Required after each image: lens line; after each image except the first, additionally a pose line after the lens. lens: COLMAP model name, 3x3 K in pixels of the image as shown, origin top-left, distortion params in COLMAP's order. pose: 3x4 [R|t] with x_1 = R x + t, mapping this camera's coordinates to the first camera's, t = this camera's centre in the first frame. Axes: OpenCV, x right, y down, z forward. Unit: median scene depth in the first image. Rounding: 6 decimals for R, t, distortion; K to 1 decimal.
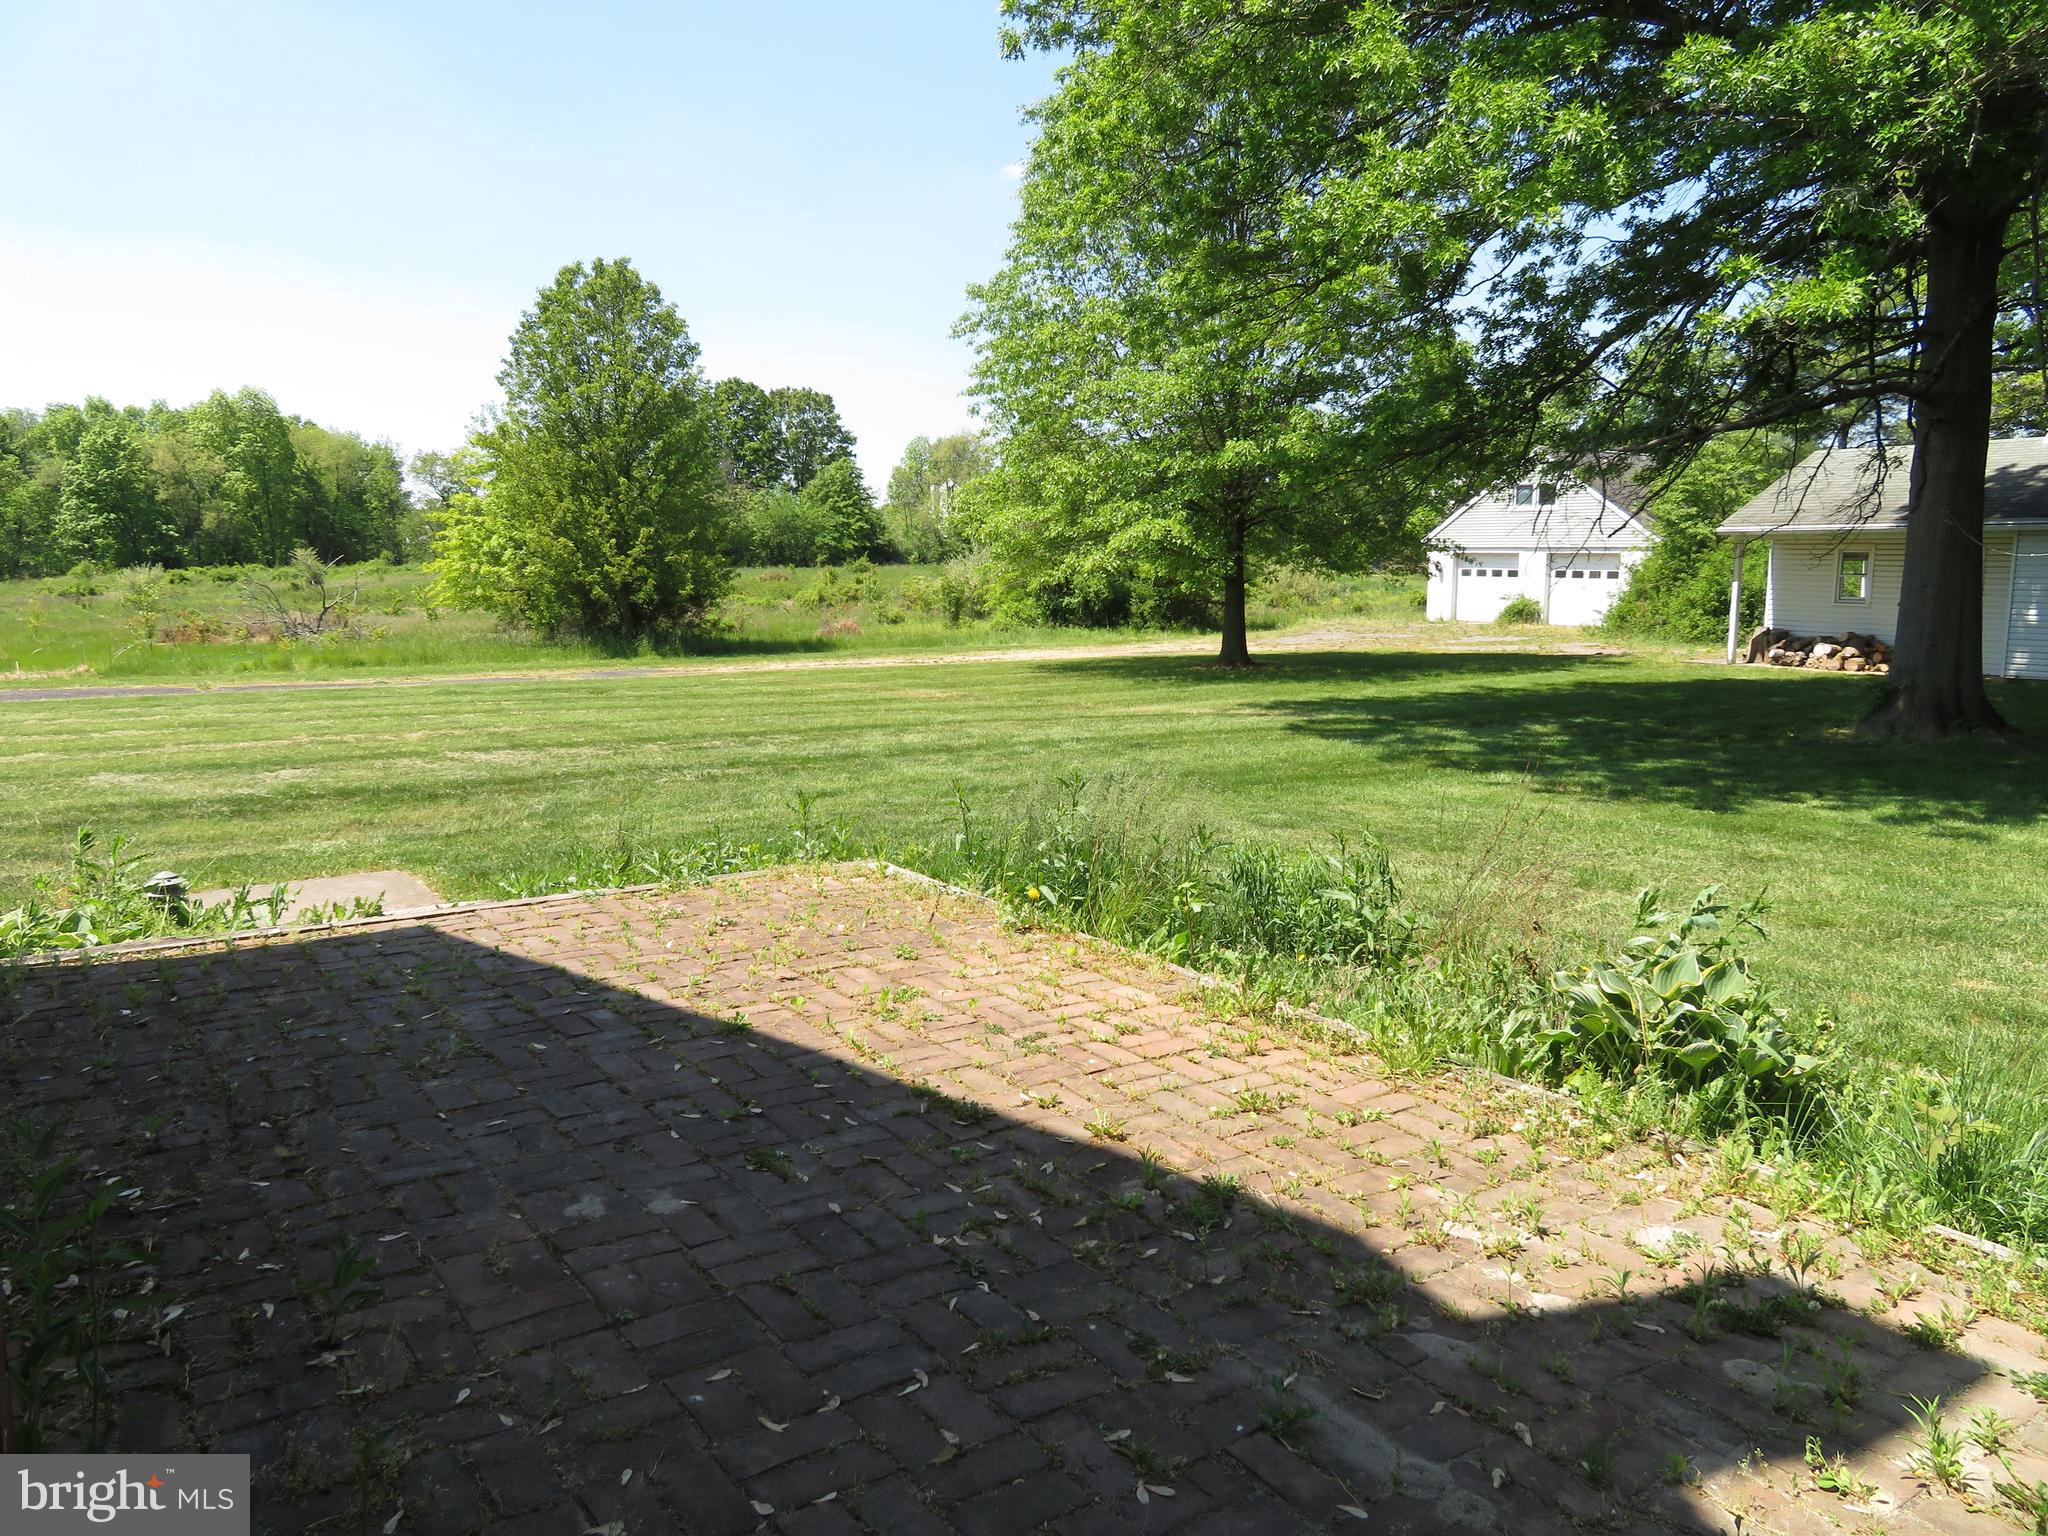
lens RADIAL K [[1469.1, 0, 1021.1], [0, 1469.1, 769.5], [0, 0, 1]] dist [-0.019996, 0.002038]
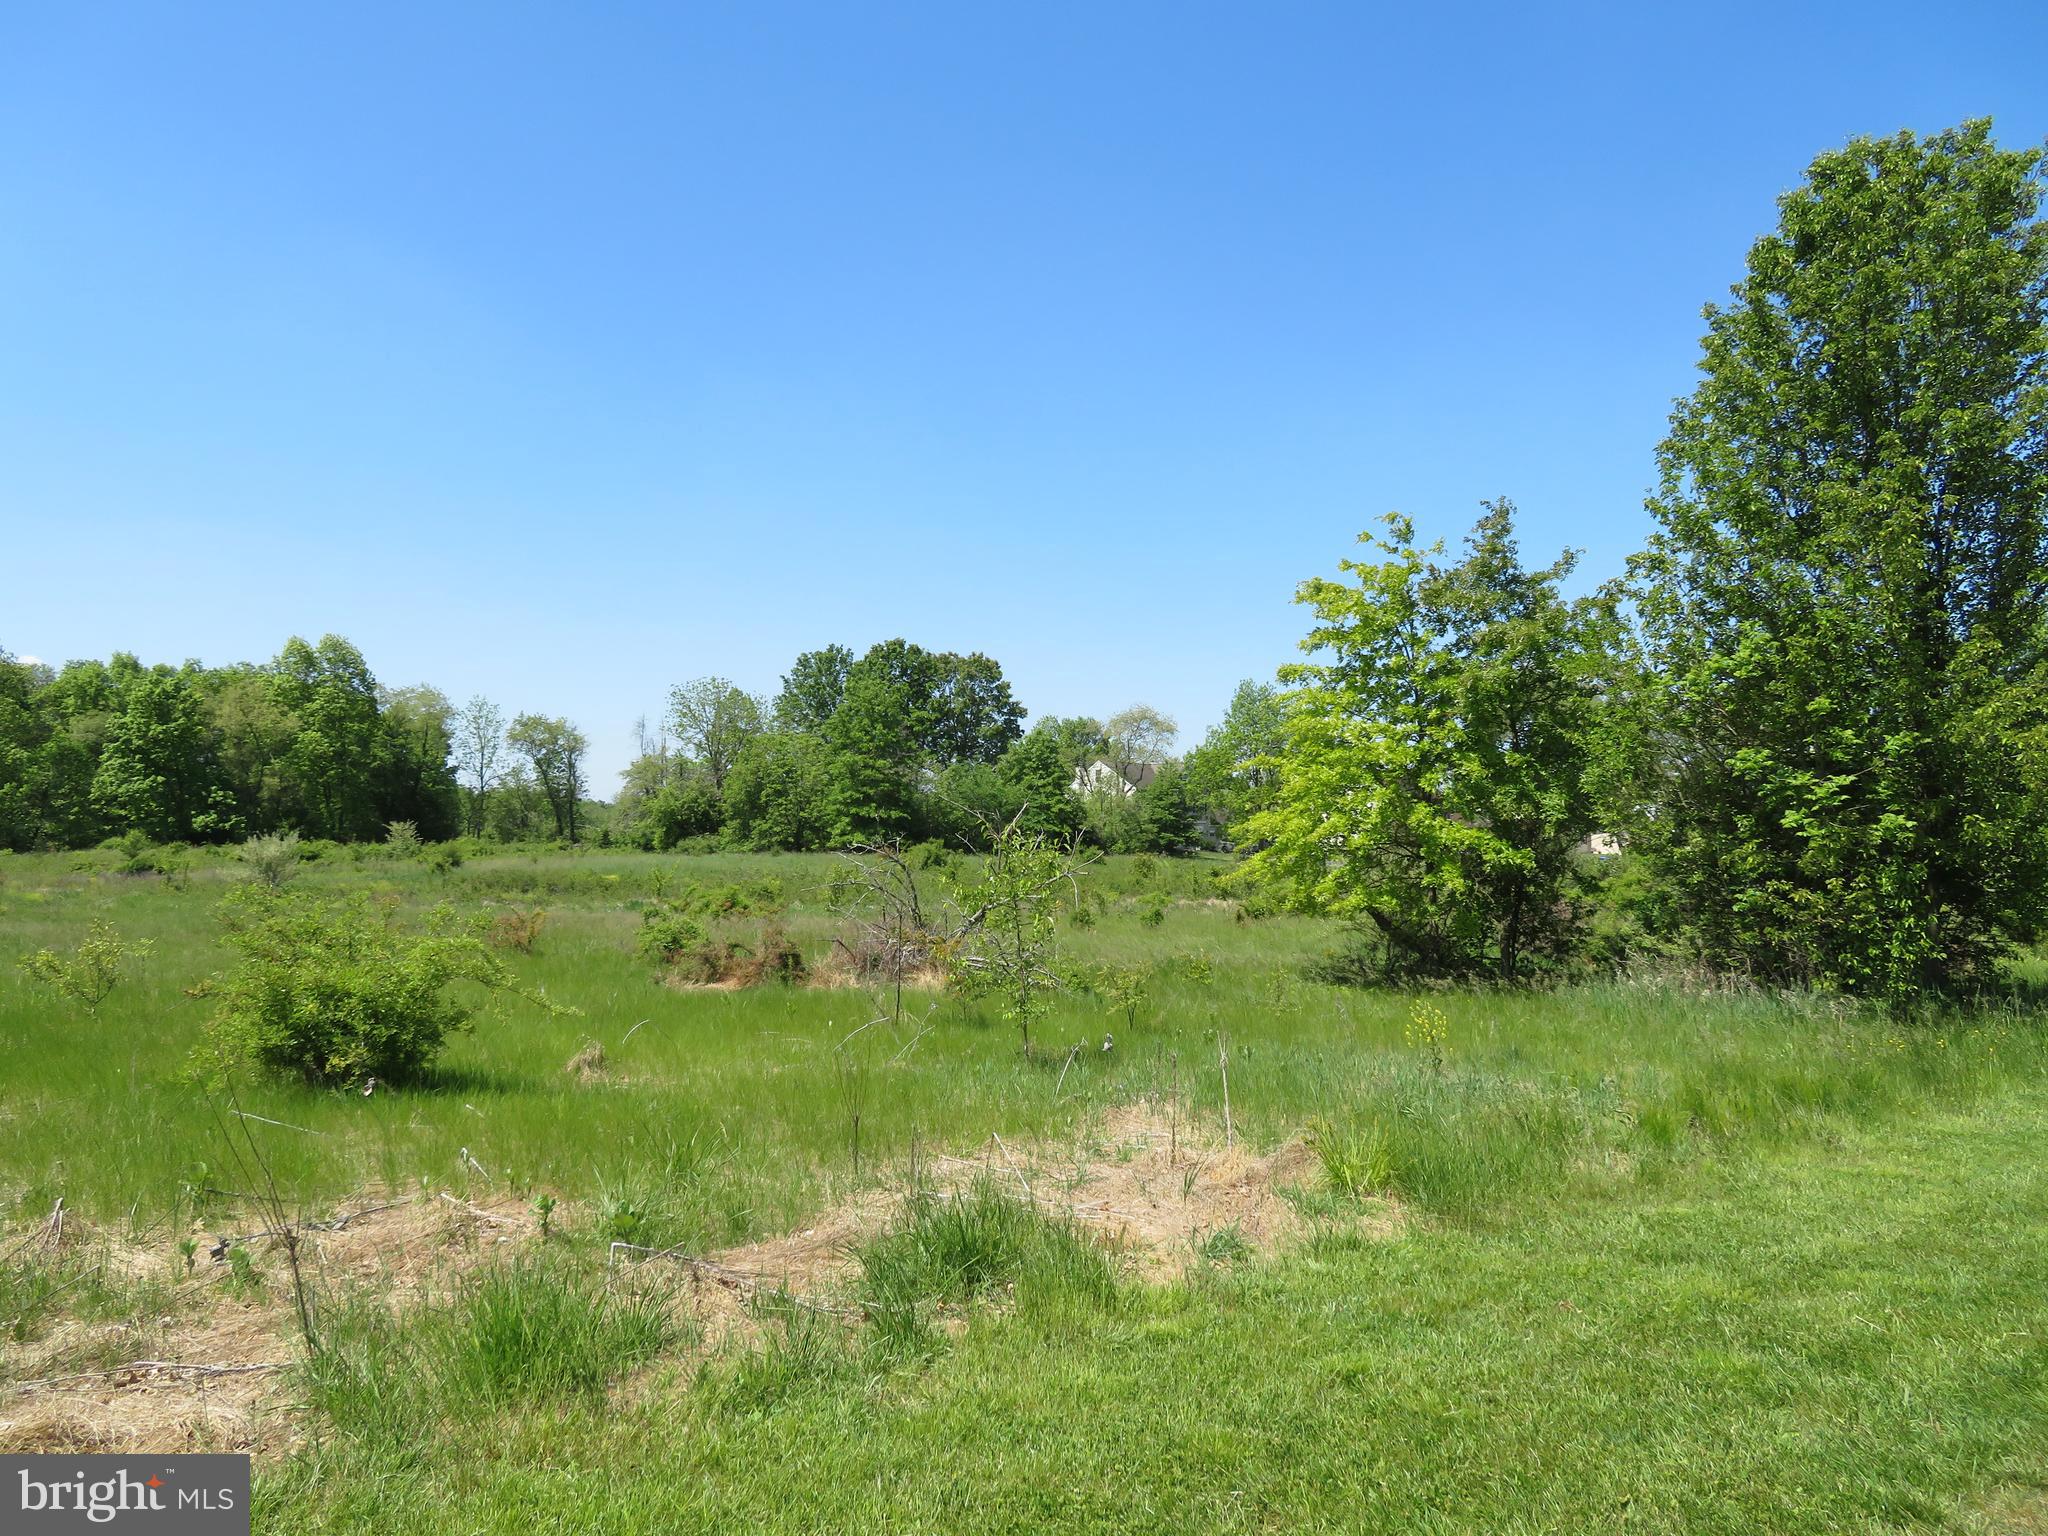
lens RADIAL K [[1469.1, 0, 1027.2], [0, 1469.1, 768.5], [0, 0, 1]] dist [-0.019996, 0.002038]
pose [[0.999291, 0.017519, 0.033321, -0.146347], [-0.010518, 0.979801, -0.199697, -0.018093], [-0.036146, 0.199205, 0.979291, 0.156297]]
